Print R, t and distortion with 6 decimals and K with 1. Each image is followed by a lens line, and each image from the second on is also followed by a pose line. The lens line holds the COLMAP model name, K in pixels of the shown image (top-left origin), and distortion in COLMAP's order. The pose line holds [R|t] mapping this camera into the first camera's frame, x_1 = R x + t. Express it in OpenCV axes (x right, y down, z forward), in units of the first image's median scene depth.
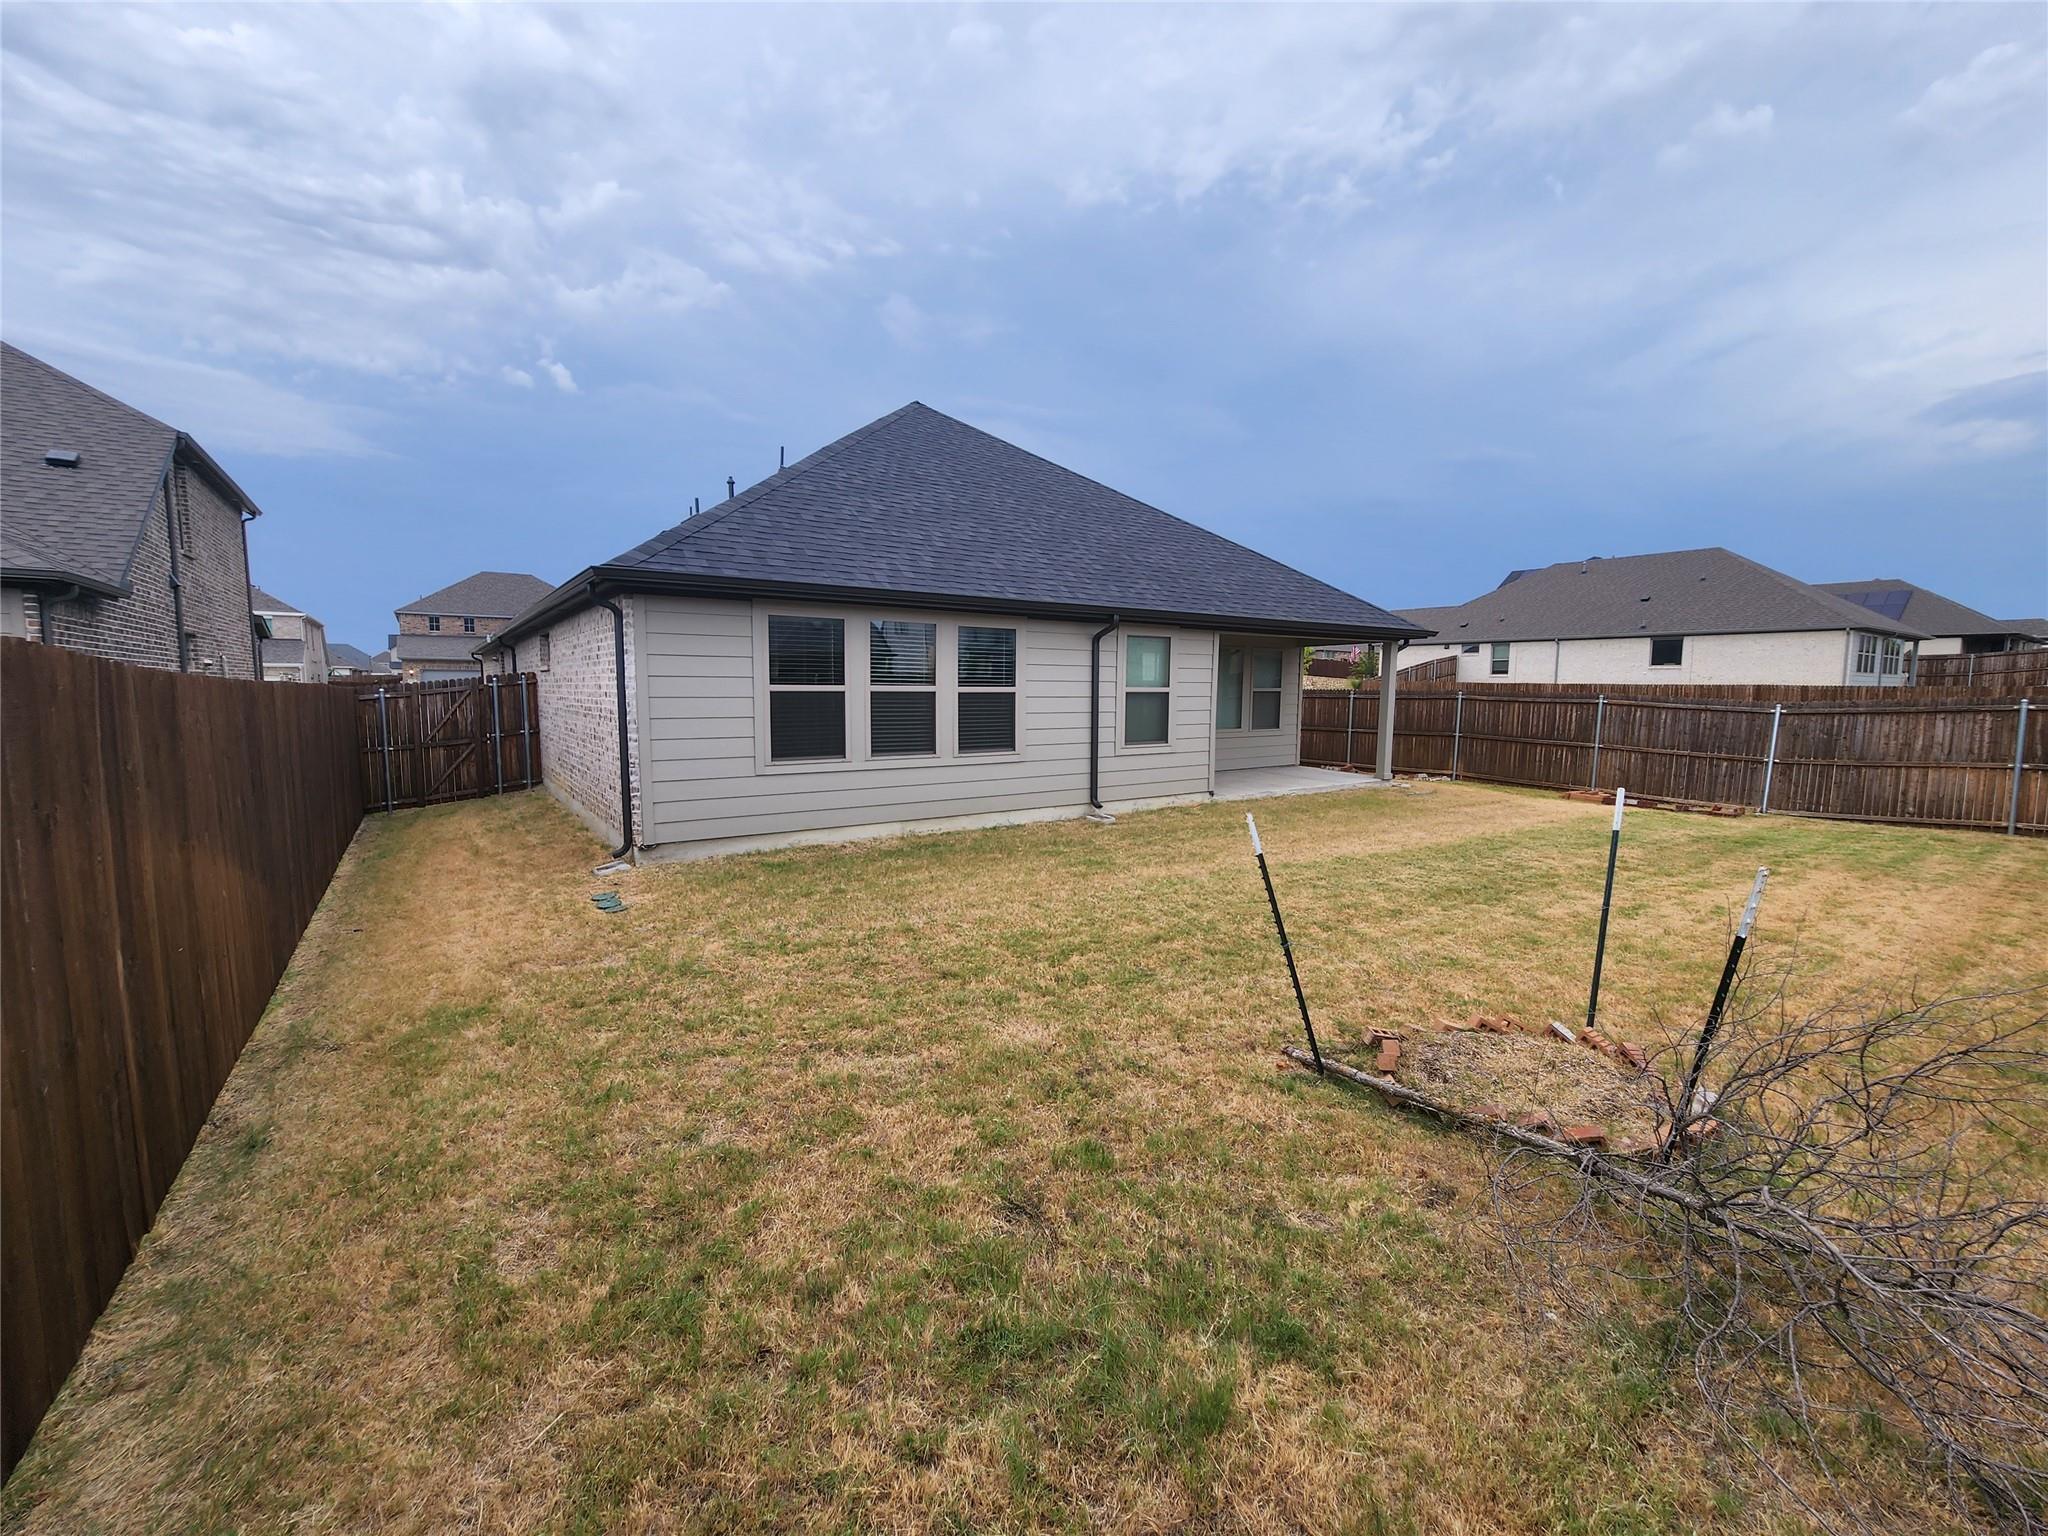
lens RADIAL K [[862.7, 0, 1024.0], [0, 862.7, 768.0], [0, 0, 1]] dist [0.030488, -0.013295]
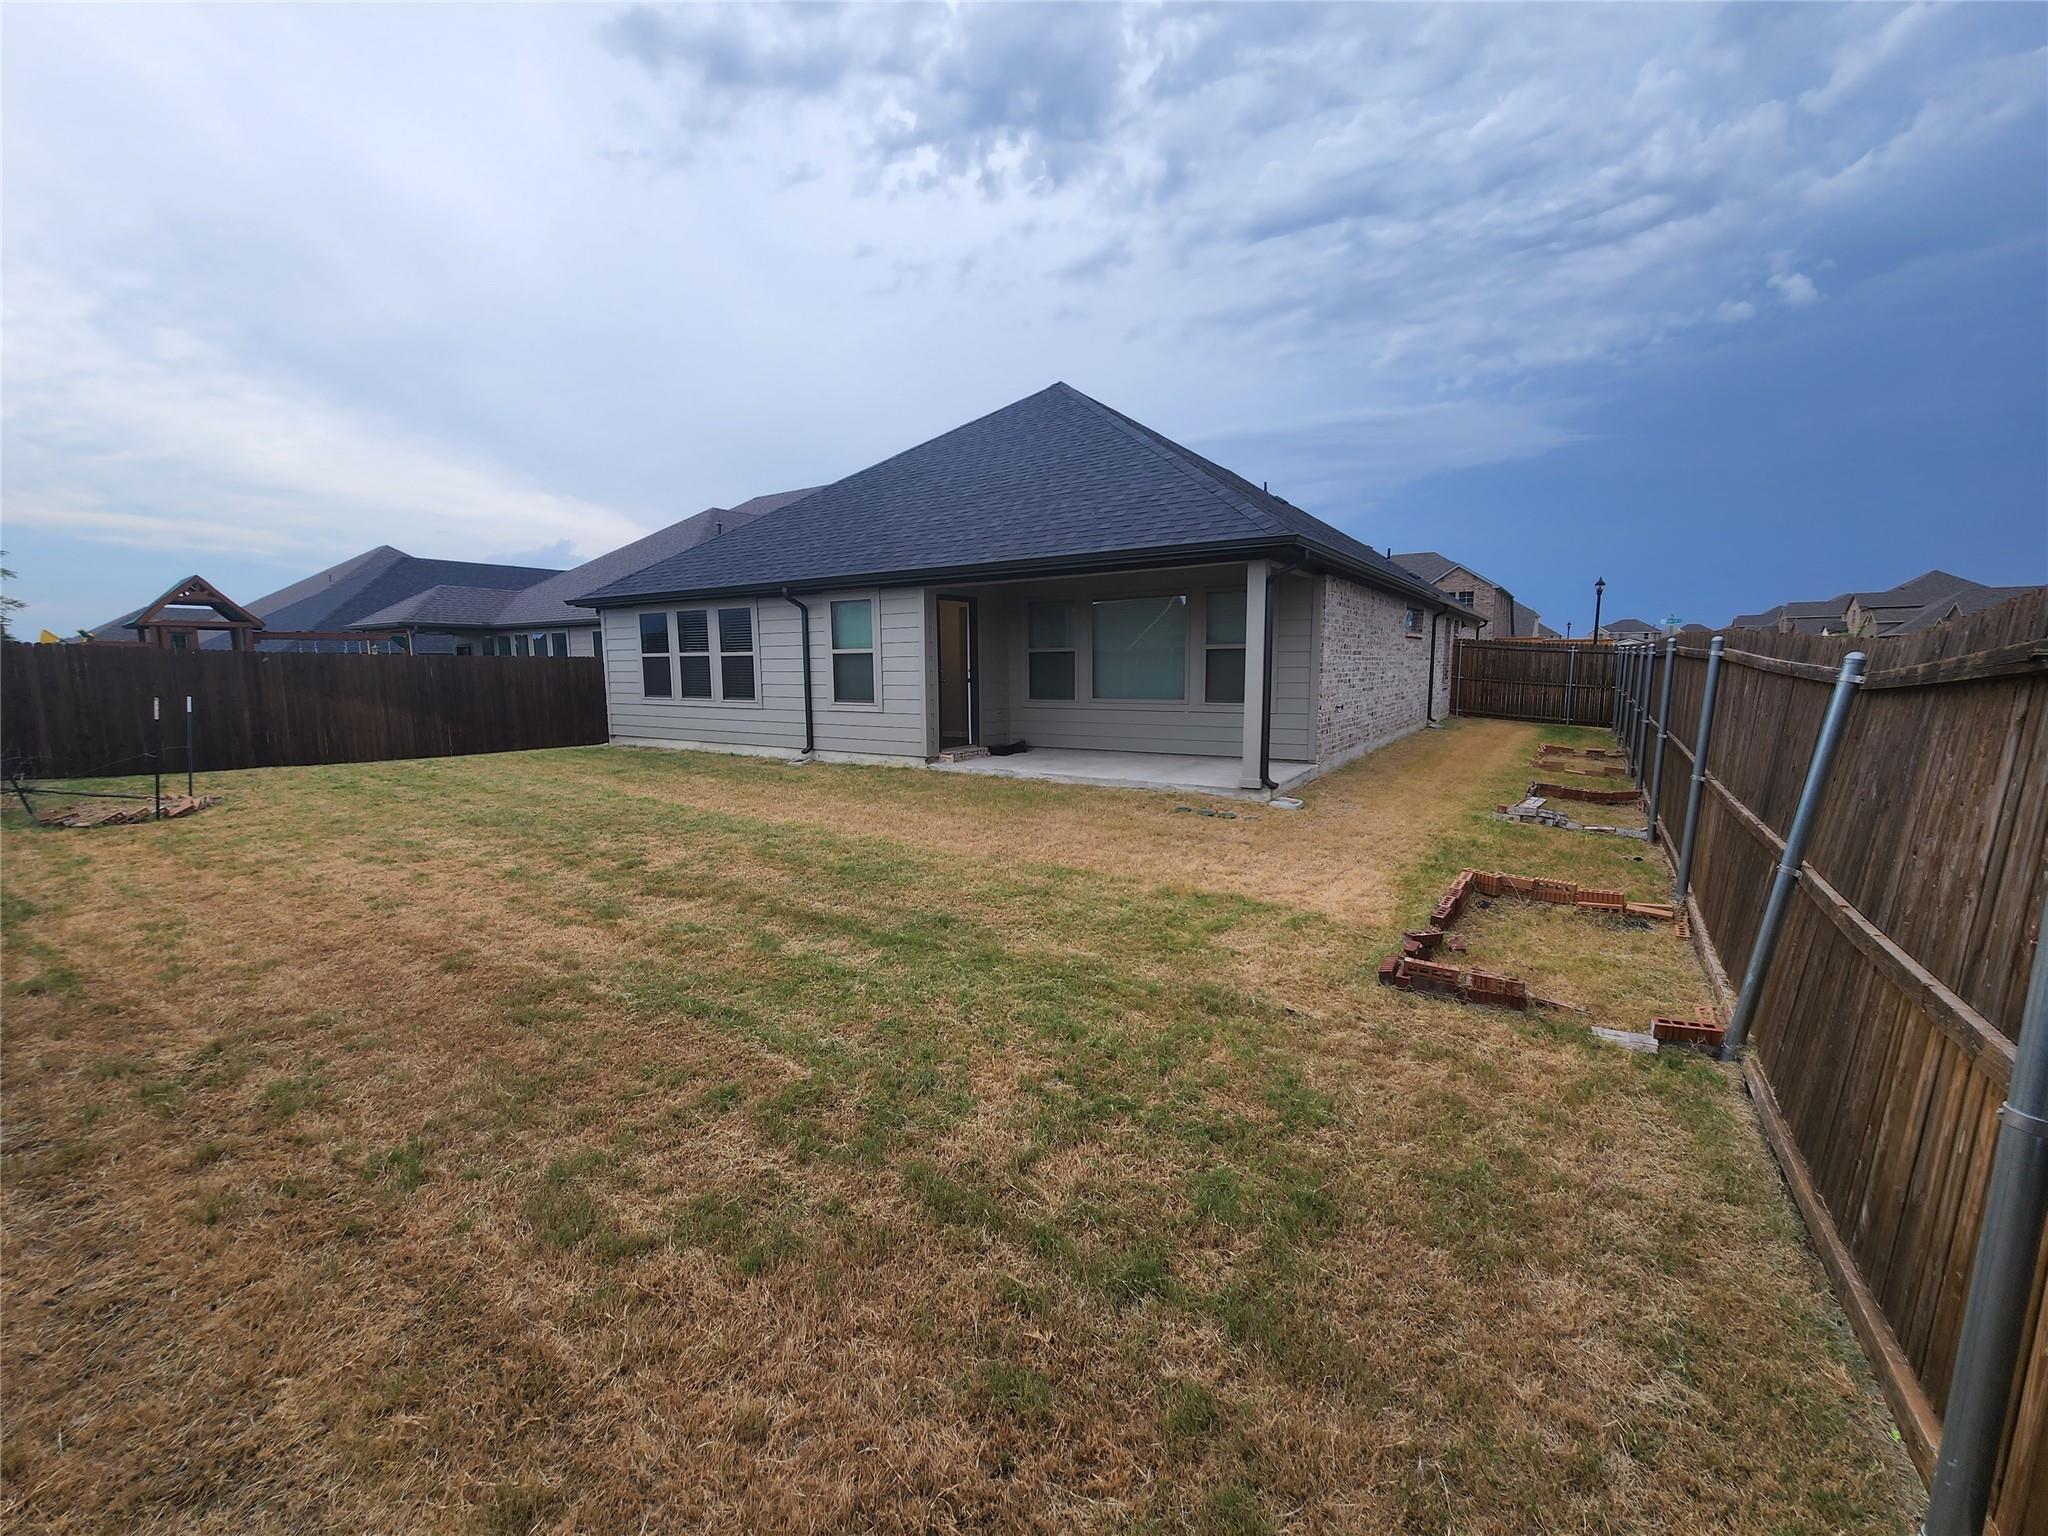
lens RADIAL K [[838.1, 0, 1024.0], [0, 838.1, 768.0], [0, 0, 1]] dist [-0.000893, 0.000243]
pose [[0.345308, 0.111978, -0.931785, 0.876684], [-0.073772, 0.993023, 0.091998, -0.042647], [0.935585, 0.036972, 0.351160, 0.613898]]
